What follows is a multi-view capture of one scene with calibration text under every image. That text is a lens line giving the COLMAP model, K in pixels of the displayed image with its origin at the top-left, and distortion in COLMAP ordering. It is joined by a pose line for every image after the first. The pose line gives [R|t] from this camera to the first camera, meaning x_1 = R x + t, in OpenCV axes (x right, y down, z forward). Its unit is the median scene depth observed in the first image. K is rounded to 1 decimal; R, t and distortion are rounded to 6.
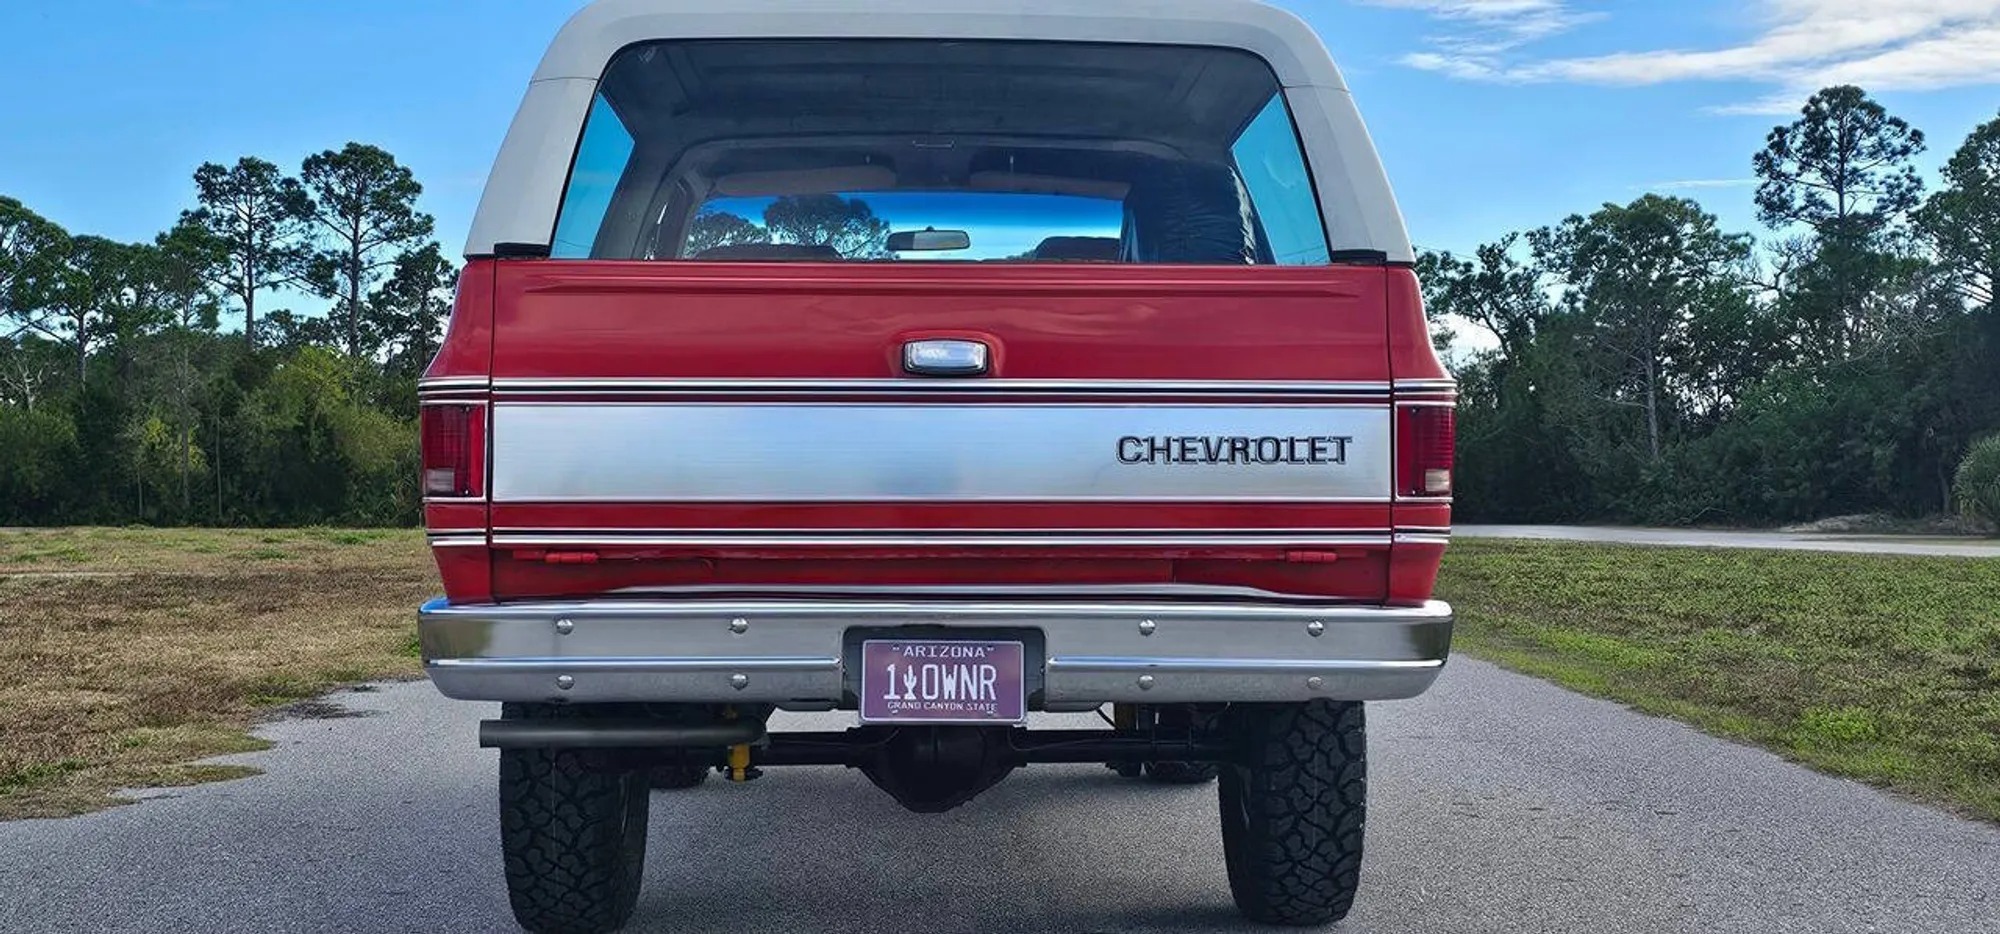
lens RADIAL K [[2486.9, 0, 1034.2], [0, 2486.9, 463.2], [0, 0, 1]] dist [0.280328, -1.053260]
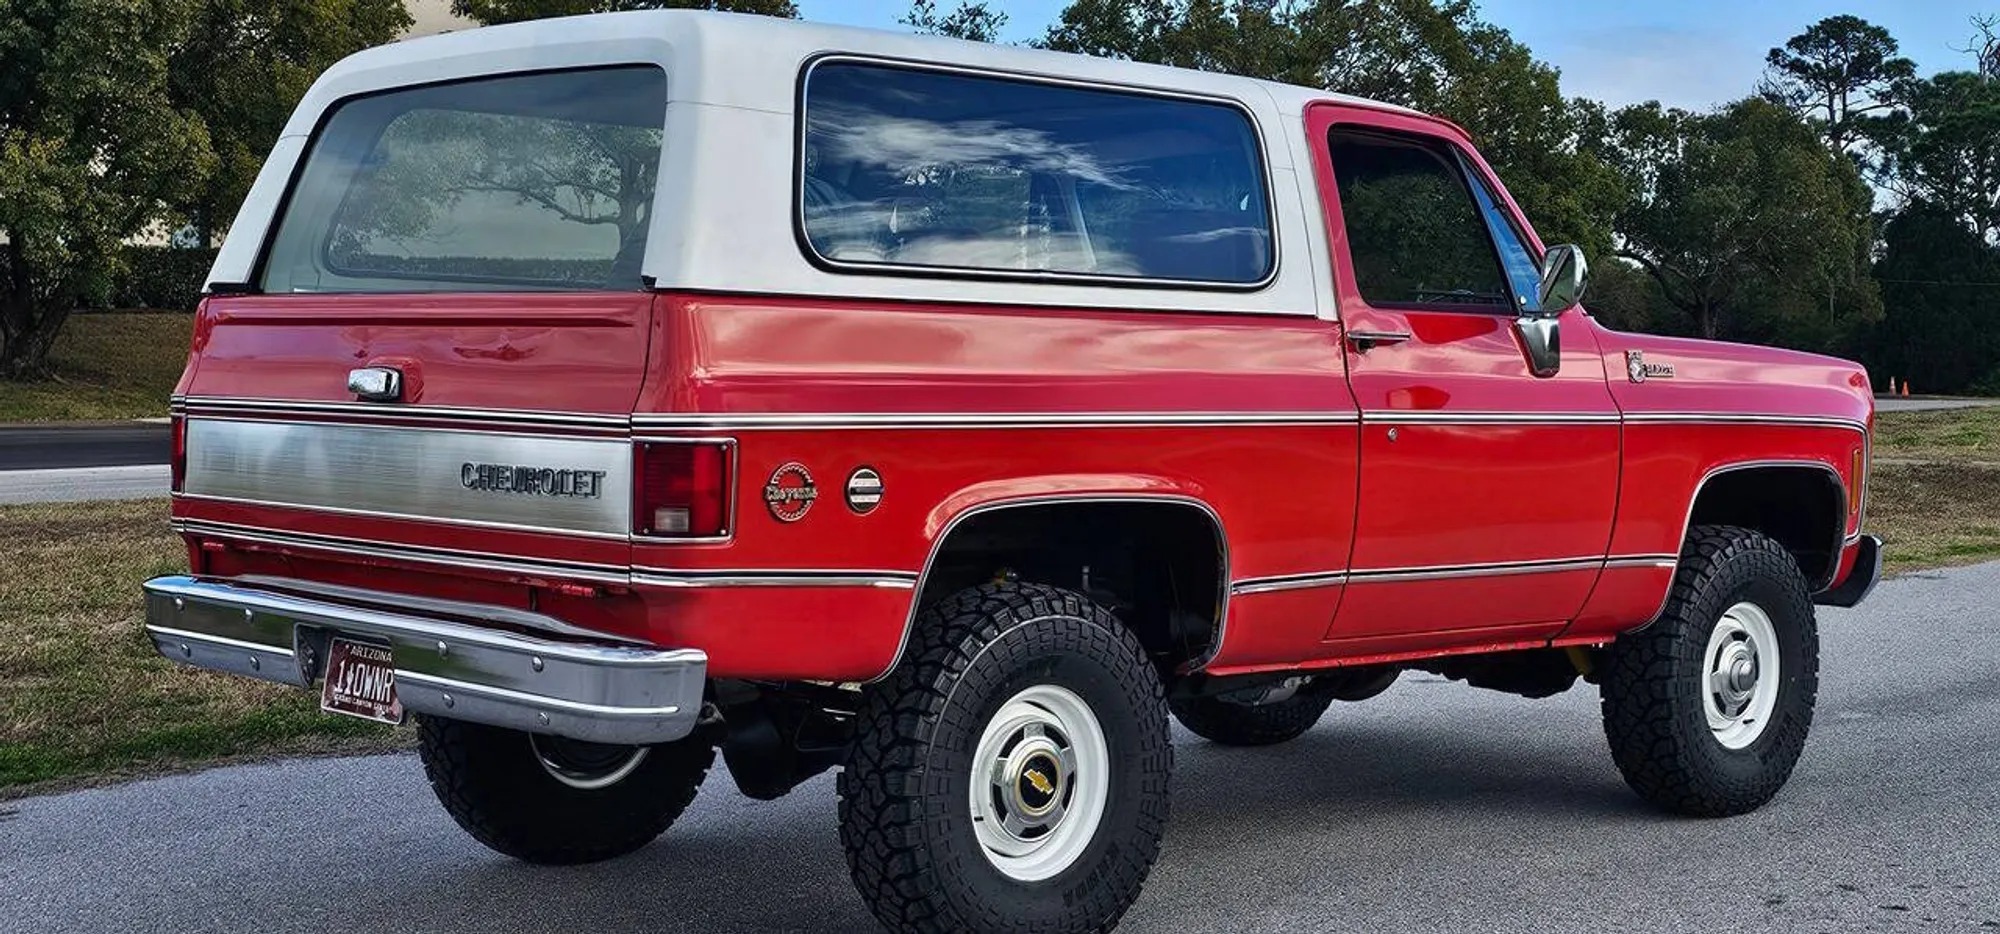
lens RADIAL K [[2592.2, 0, 1040.5], [0, 2592.2, 476.5], [0, 0, 1]] dist [0.079249, -0.038652]
pose [[0.682759, 0.041850, -0.729444, 0.984550], [0.000605, 0.998326, 0.057843, -0.067175], [0.730643, -0.039934, 0.681591, 0.434017]]
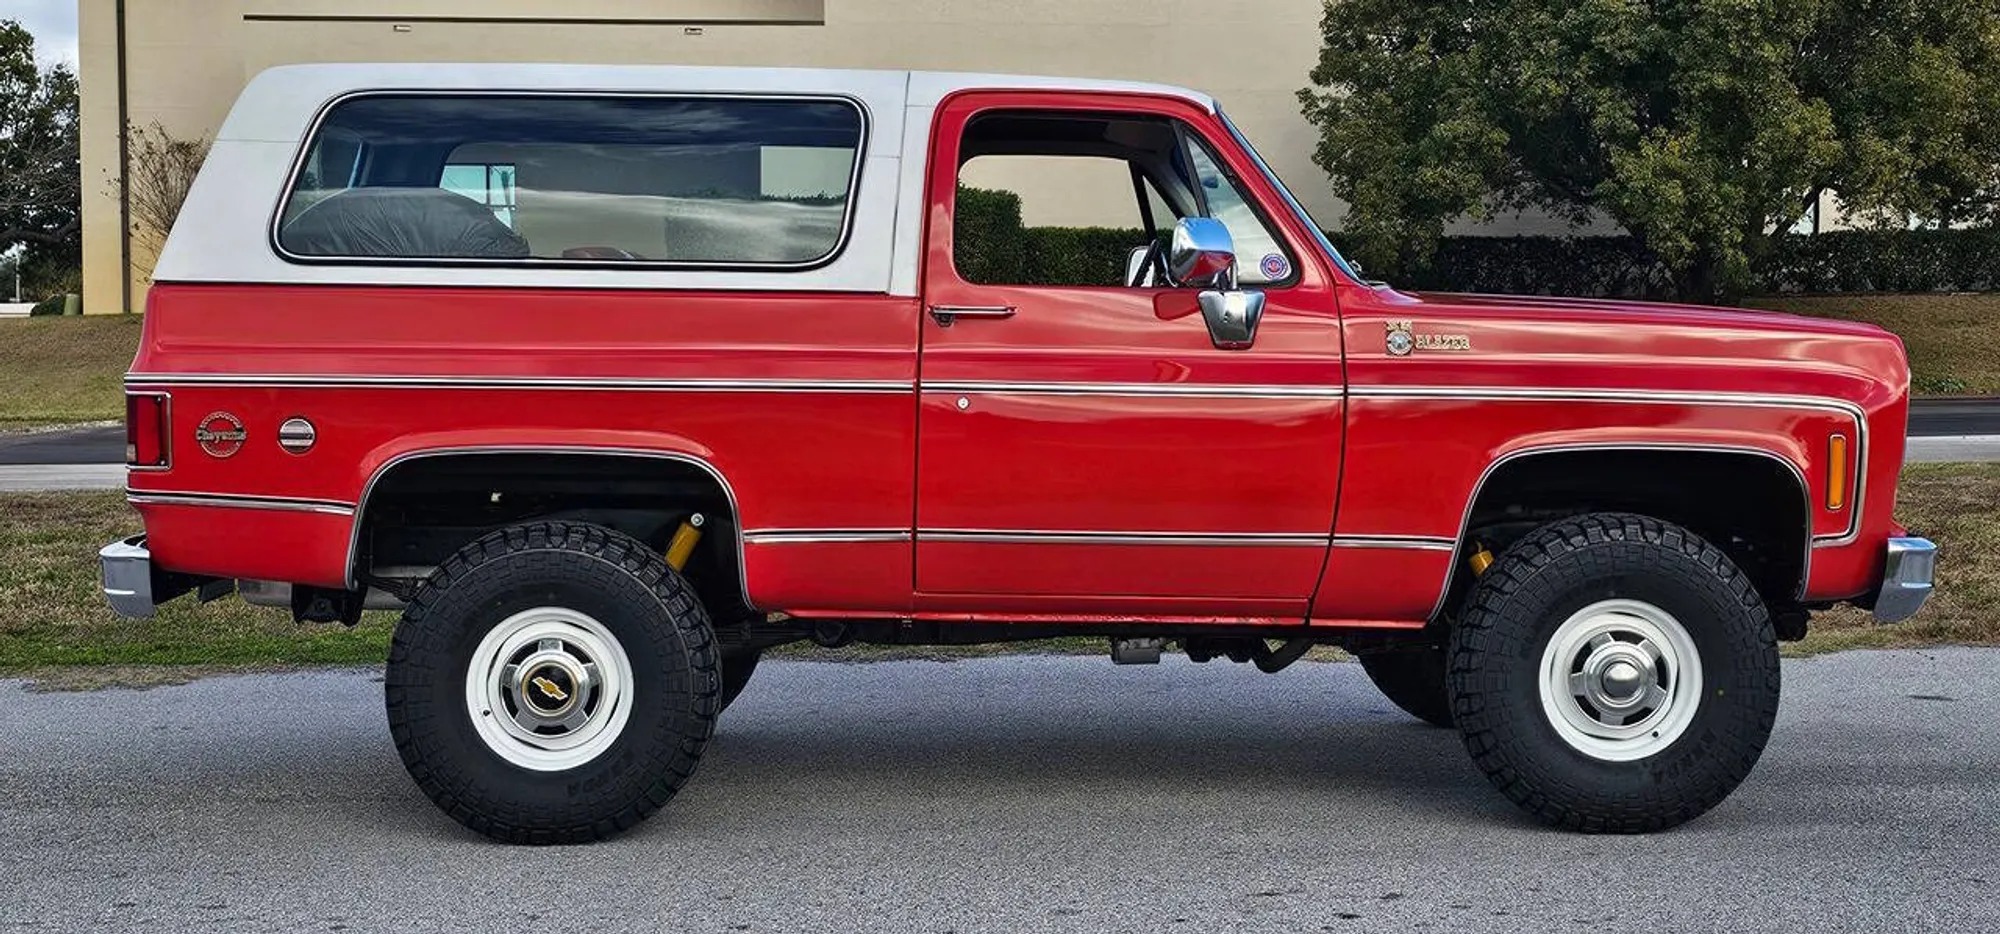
lens RADIAL K [[2592.2, 0, 1040.5], [0, 2592.2, 476.5], [0, 0, 1]] dist [0.079249, -0.038652]
pose [[0.016007, 0.058605, -0.998153, 1.520329], [0.013492, 0.998177, 0.058823, -0.053893], [0.999781, -0.014409, 0.015187, 1.459333]]
